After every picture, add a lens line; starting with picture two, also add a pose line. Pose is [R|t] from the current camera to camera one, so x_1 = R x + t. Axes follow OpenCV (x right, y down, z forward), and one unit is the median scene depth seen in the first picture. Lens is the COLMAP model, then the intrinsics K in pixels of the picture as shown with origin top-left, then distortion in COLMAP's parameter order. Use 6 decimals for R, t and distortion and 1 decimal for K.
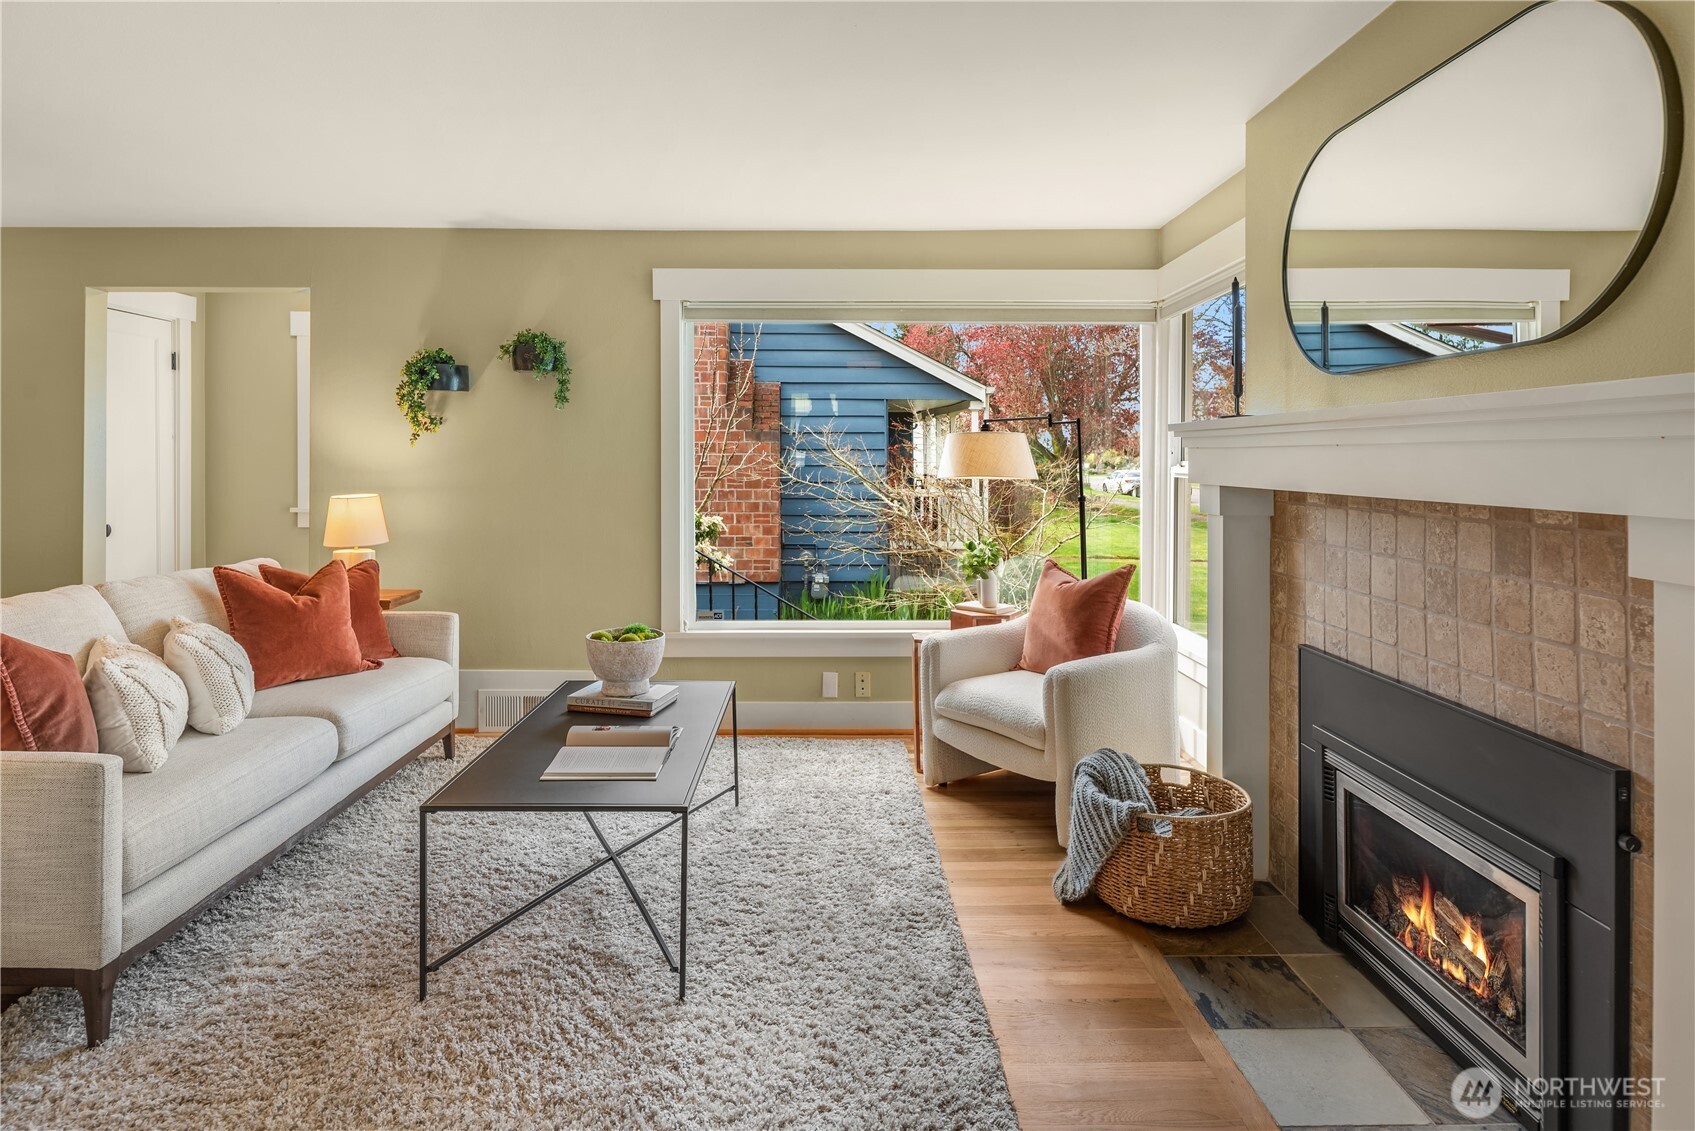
lens RADIAL K [[944.3, 0, 793.5], [0, 944.3, 421.0], [0, 0, 1]] dist [-0.003677, -0.001518]
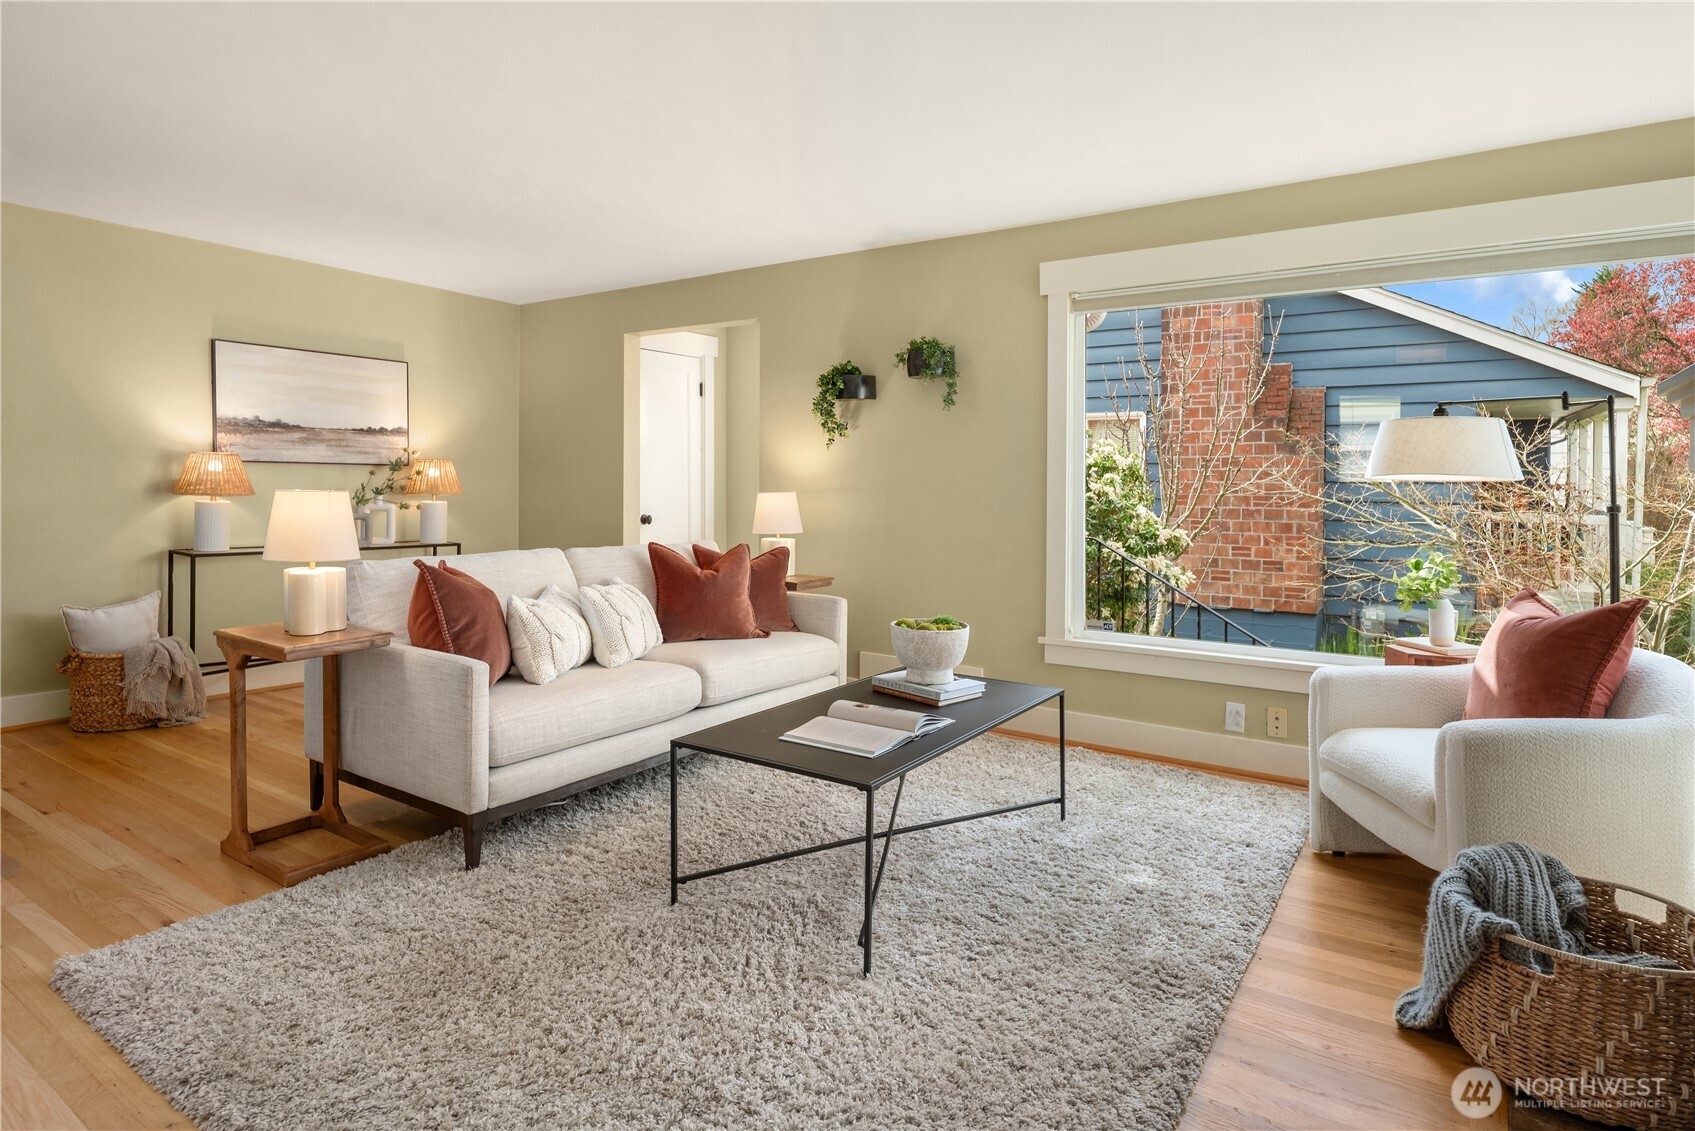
lens RADIAL K [[907.9, 0, 788.3], [0, 907.9, 475.7], [0, 0, 1]] dist [0.001793, -0.006662]
pose [[0.820536, 0.001907, -0.571591, 0.262152], [0.017374, 0.999449, 0.028274, 0.038672], [0.571330, -0.033131, 0.820051, 0.127758]]
